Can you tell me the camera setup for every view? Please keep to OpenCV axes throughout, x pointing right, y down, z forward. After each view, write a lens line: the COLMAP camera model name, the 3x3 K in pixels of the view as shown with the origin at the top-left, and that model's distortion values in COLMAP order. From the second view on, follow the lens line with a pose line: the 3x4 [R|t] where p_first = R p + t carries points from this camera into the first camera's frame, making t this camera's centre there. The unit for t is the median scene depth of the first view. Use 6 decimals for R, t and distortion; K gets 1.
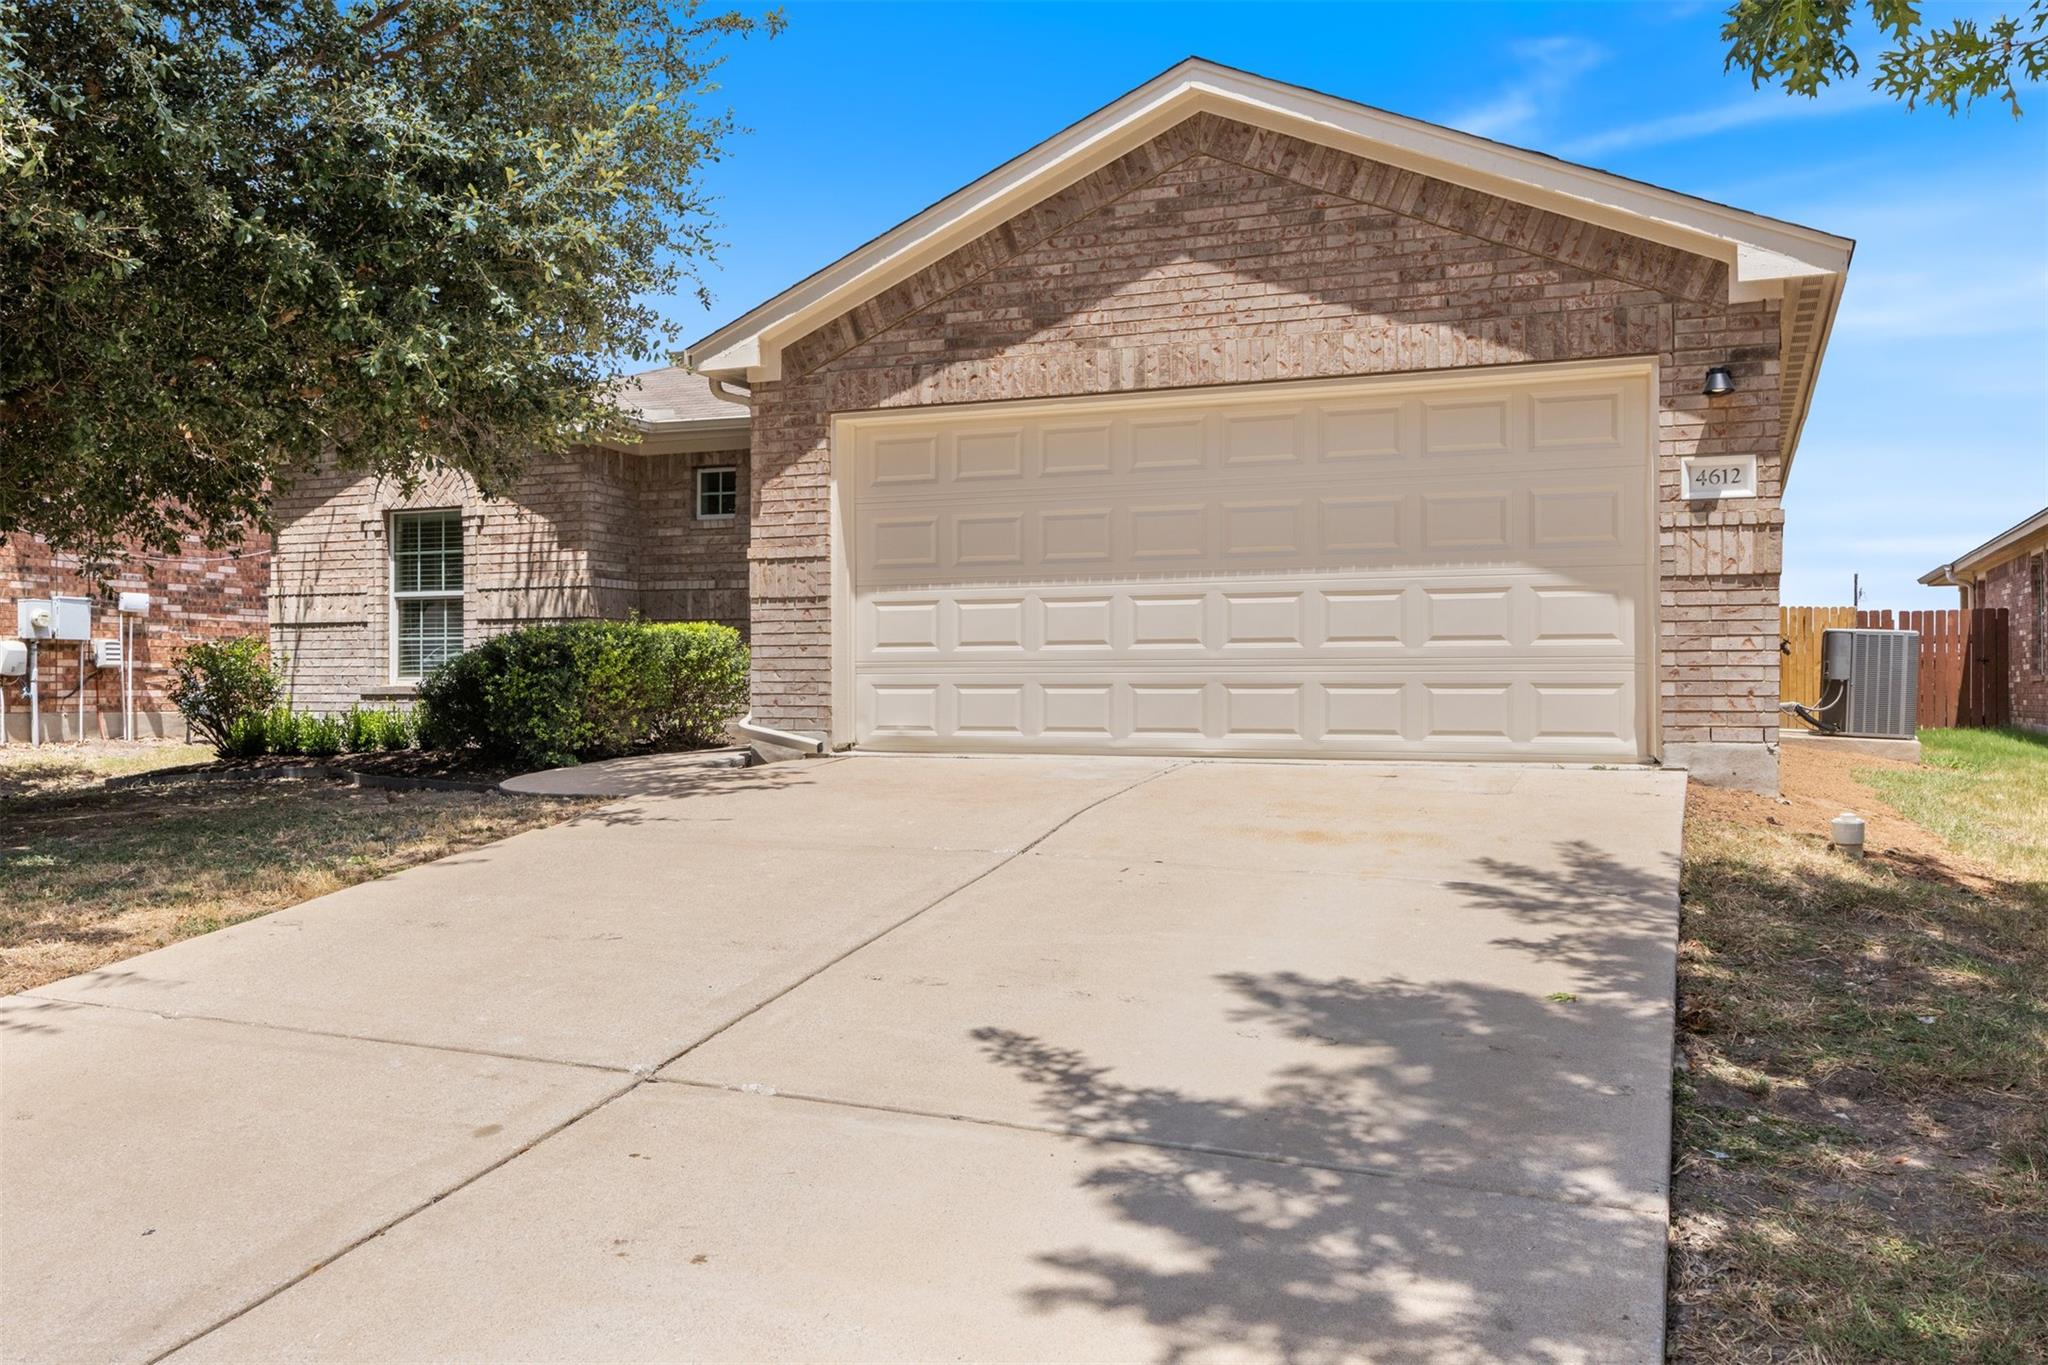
lens RADIAL K [[1730.8, 0, 1024.6], [0, 1730.8, 674.8], [0, 0, 1]] dist [-0.014968, -0.006813]
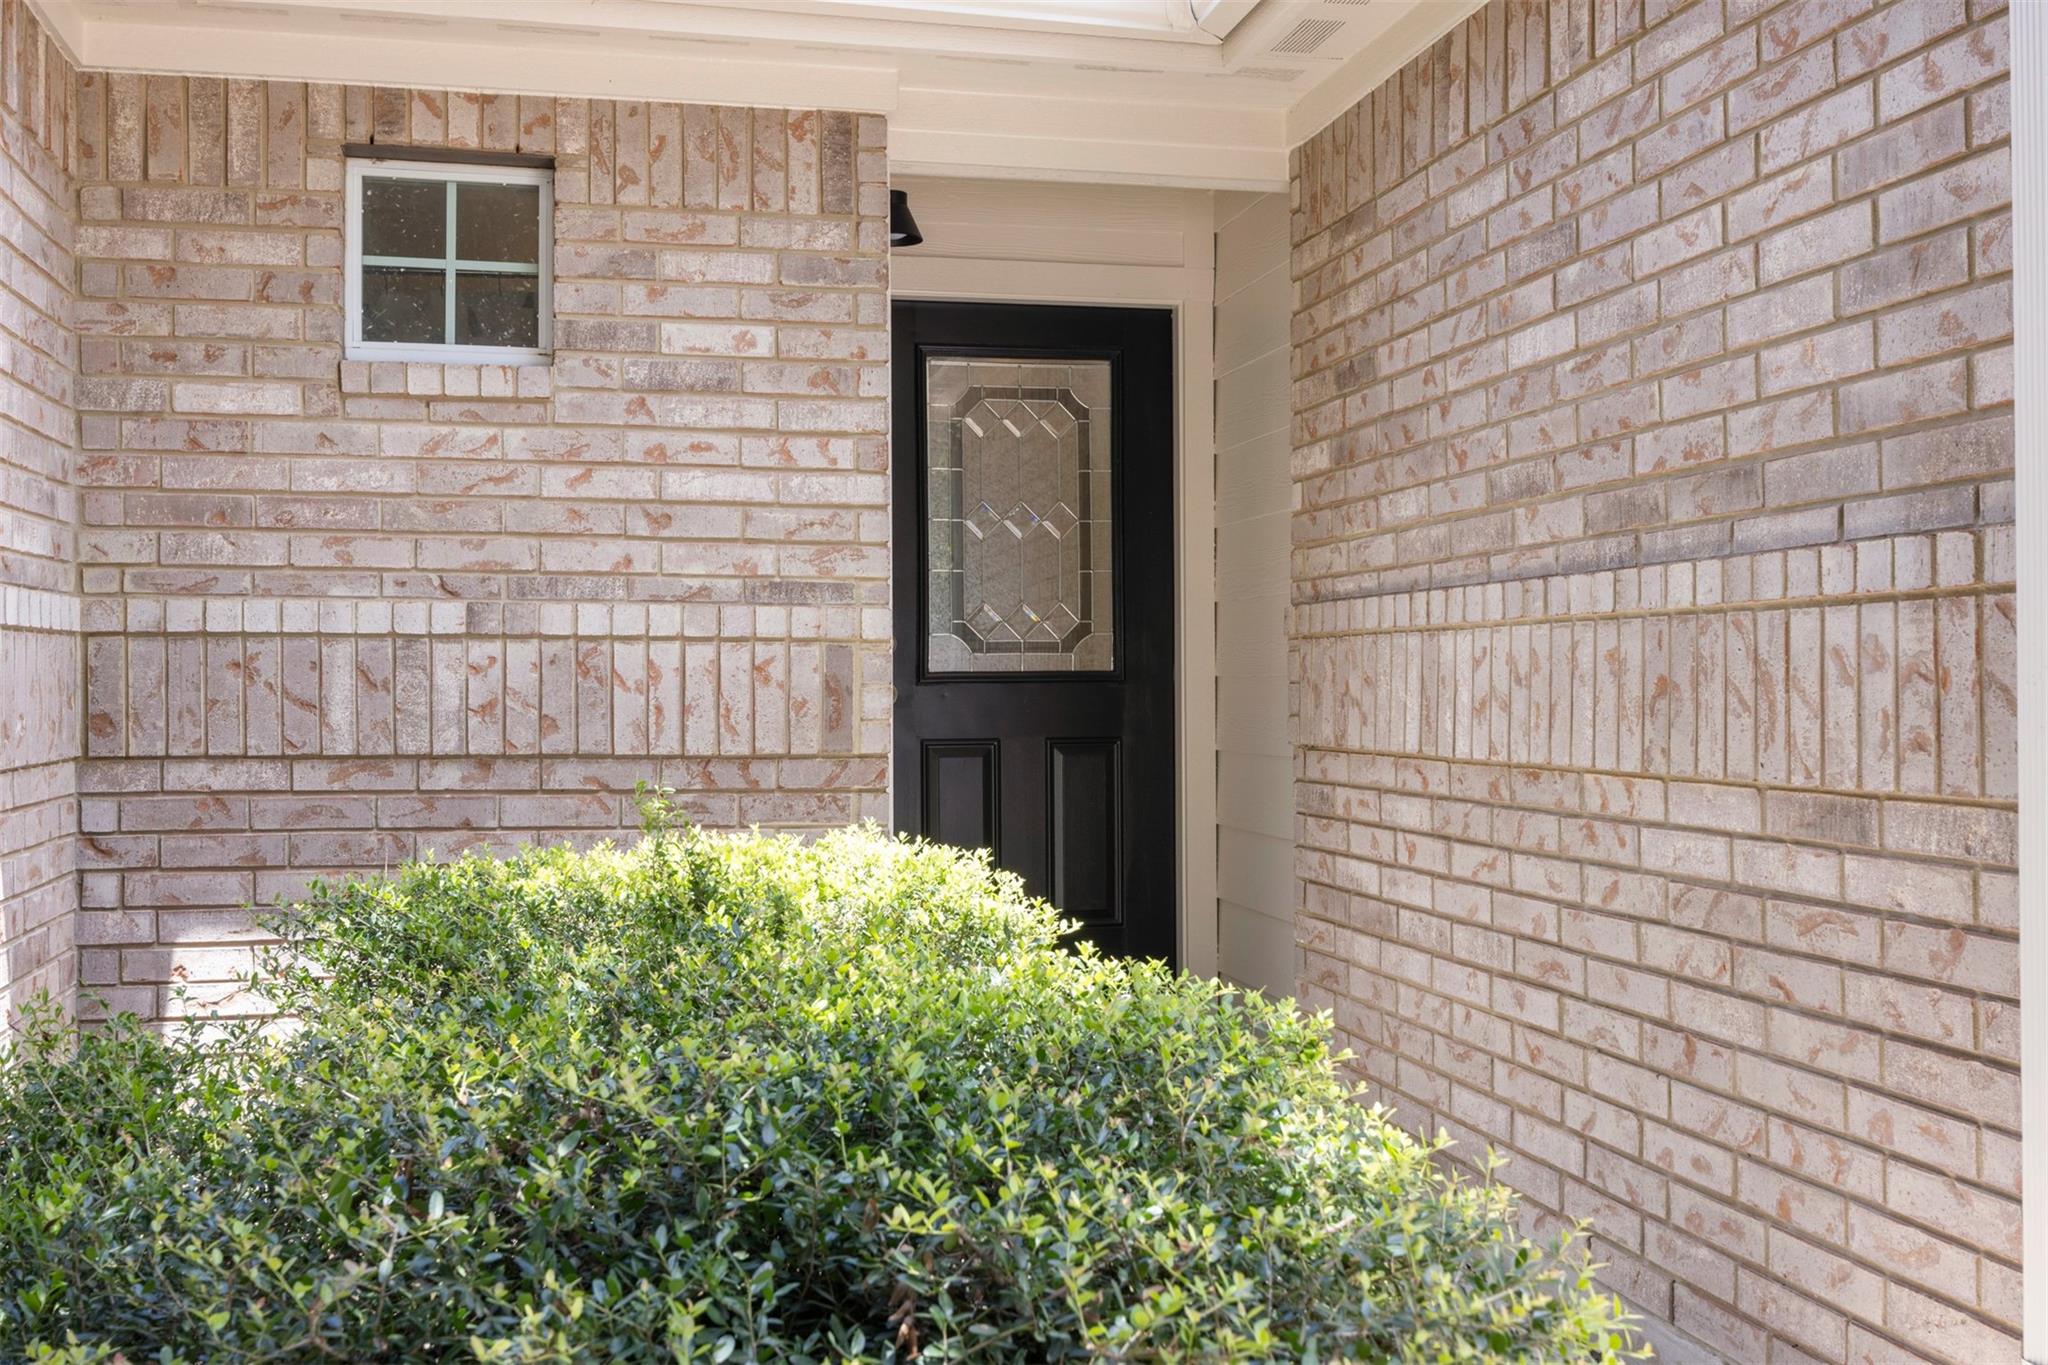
lens RADIAL K [[1957.0, 0, 1022.9], [0, 1957.0, 693.2], [0, 0, 1]] dist [-0.005886, 0.000000]
pose [[0.817301, -0.002576, 0.576205, -0.376562], [-0.002722, 0.999962, 0.008330, -0.059670], [-0.576204, -0.008376, 0.817263, 0.975513]]
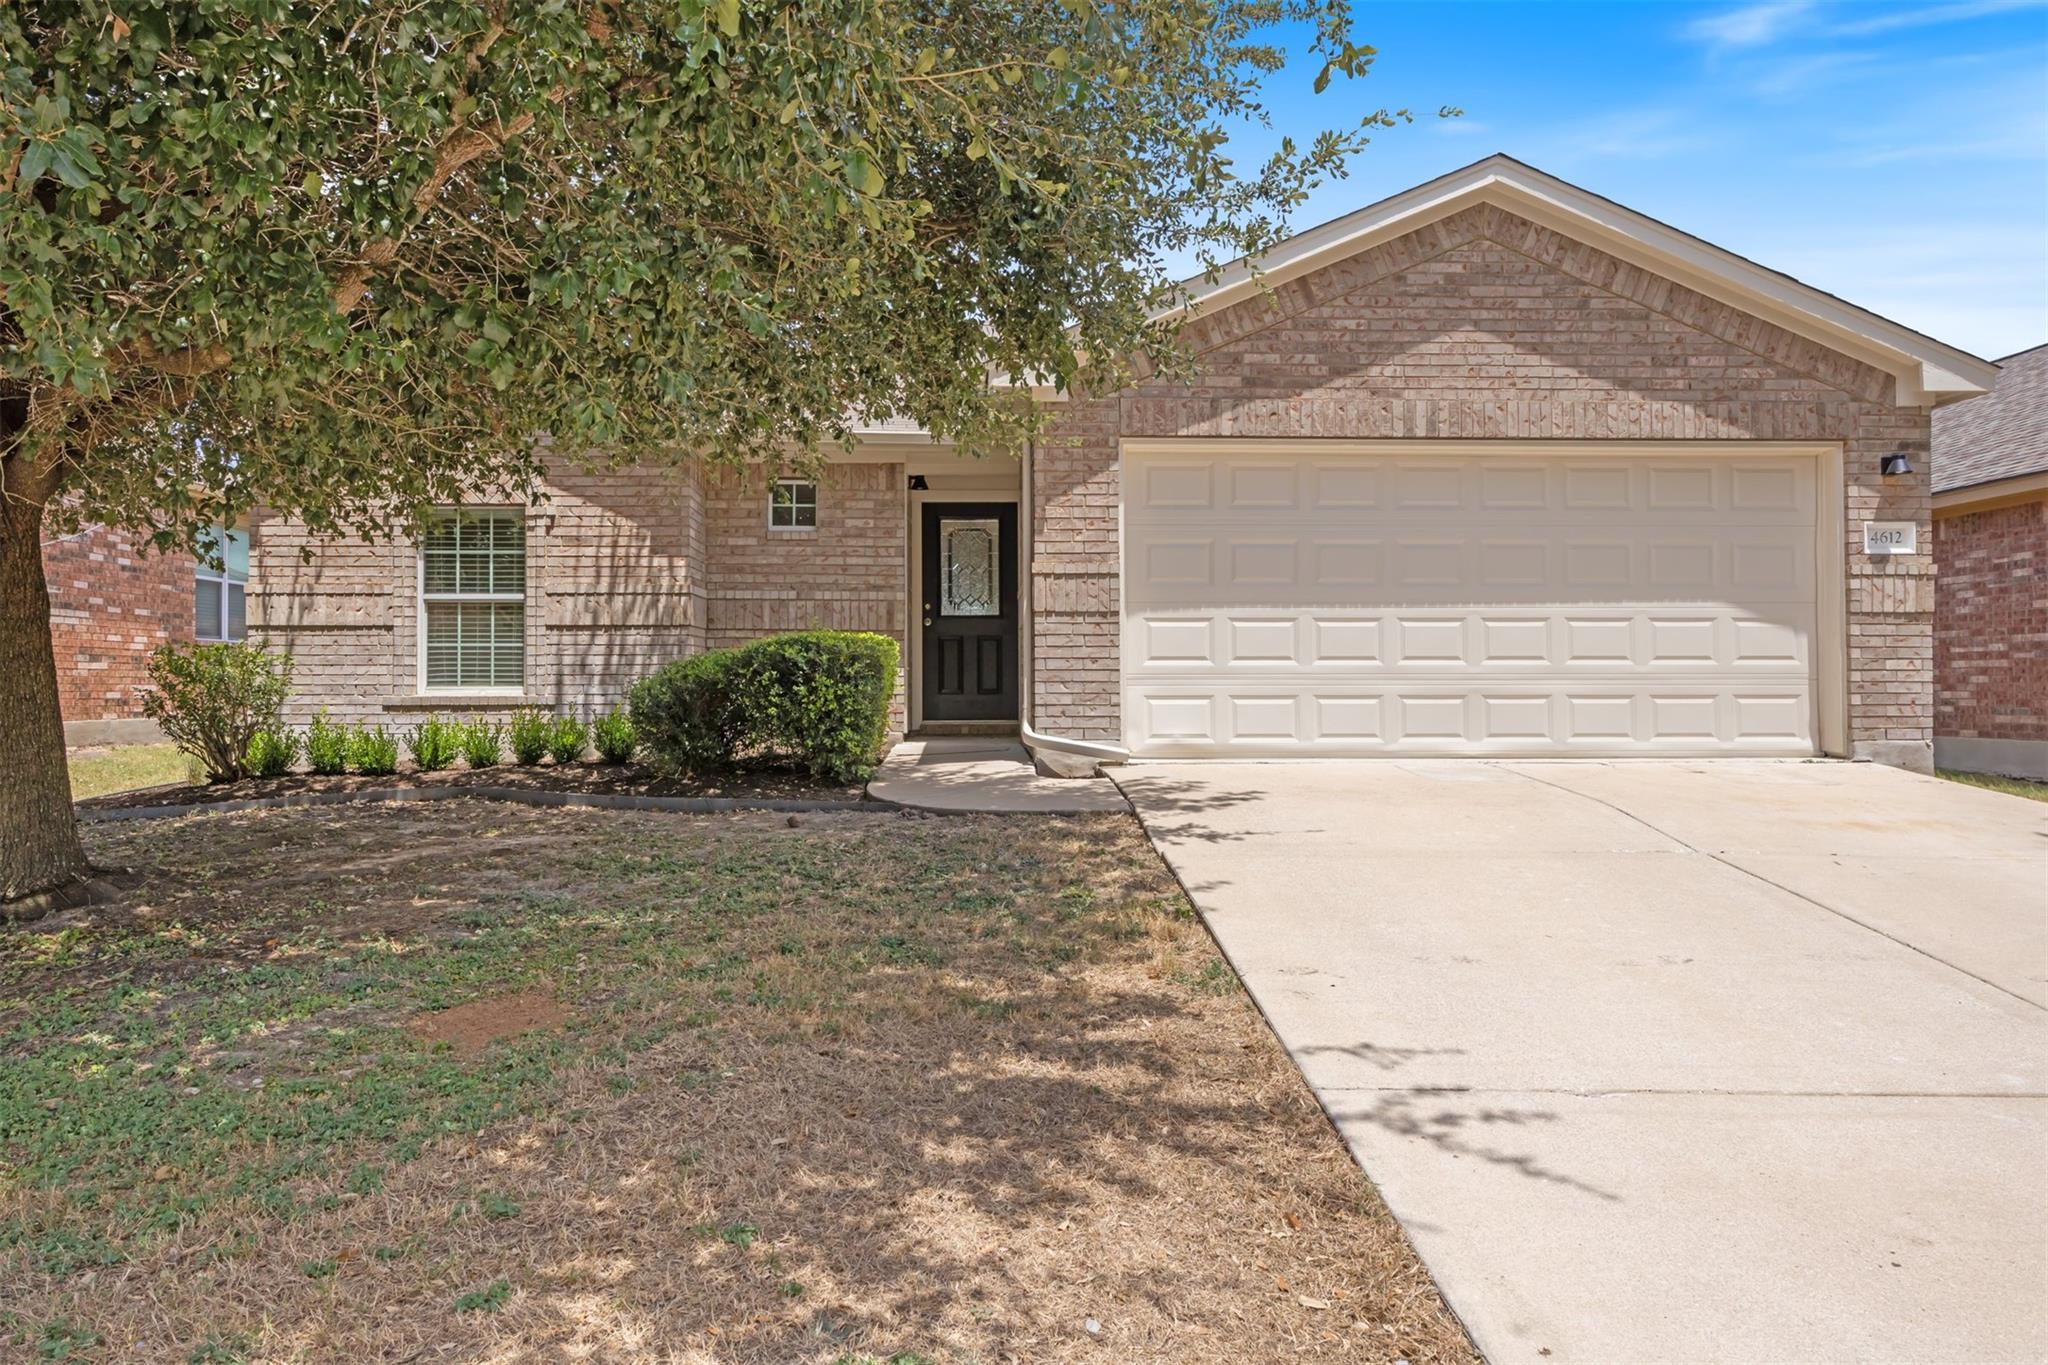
lens RADIAL K [[1490.3, 0, 1019.4], [0, 1490.3, 685.7], [0, 0, 1]] dist [-0.010151, 0.005894]
pose [[0.908176, 0.002768, 0.418579, -0.575662], [-0.003057, 0.999995, 0.000019, -0.000146], [-0.418577, -0.001297, 0.908181, 0.214593]]
